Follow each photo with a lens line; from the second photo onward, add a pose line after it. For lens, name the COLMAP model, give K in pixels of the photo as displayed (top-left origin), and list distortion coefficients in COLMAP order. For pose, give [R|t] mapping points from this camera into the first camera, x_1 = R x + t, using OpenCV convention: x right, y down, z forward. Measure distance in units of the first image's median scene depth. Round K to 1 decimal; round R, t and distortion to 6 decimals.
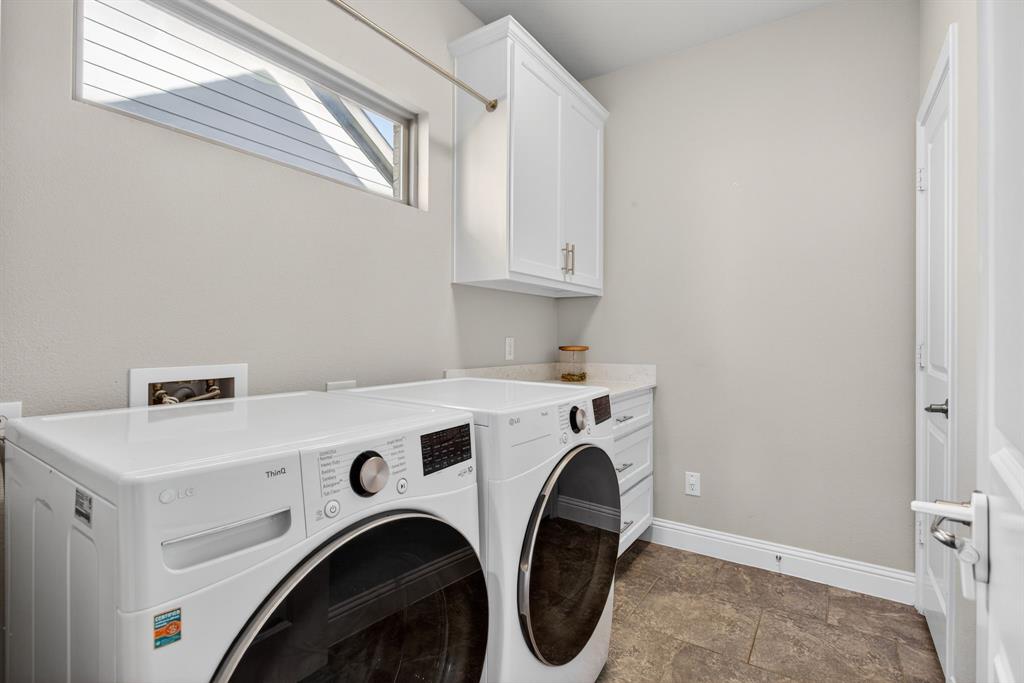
lens RADIAL K [[487.9, 0, 515.7], [0, 487.9, 339.1], [0, 0, 1]] dist [-0.000826, 0.000151]
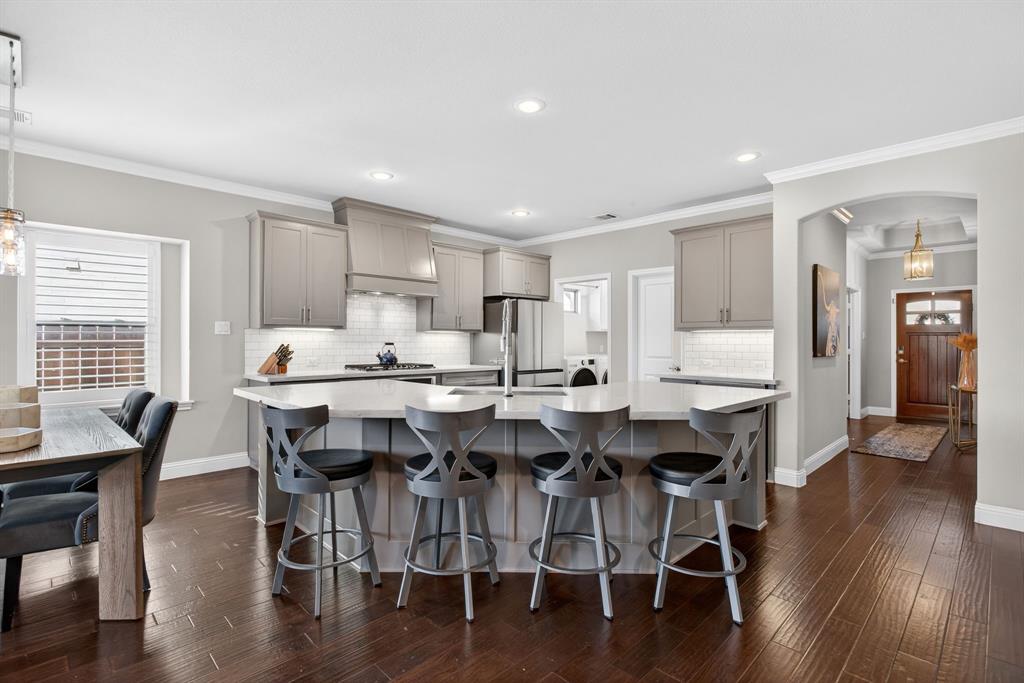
lens RADIAL K [[487.9, 0, 515.7], [0, 487.9, 339.1], [0, 0, 1]] dist [-0.000826, 0.000151]
pose [[0.978567, 0.003075, -0.205904, 0.265050], [-0.004112, 0.999981, -0.004606, -0.095796], [0.205886, 0.005354, 0.978561, -6.538446]]
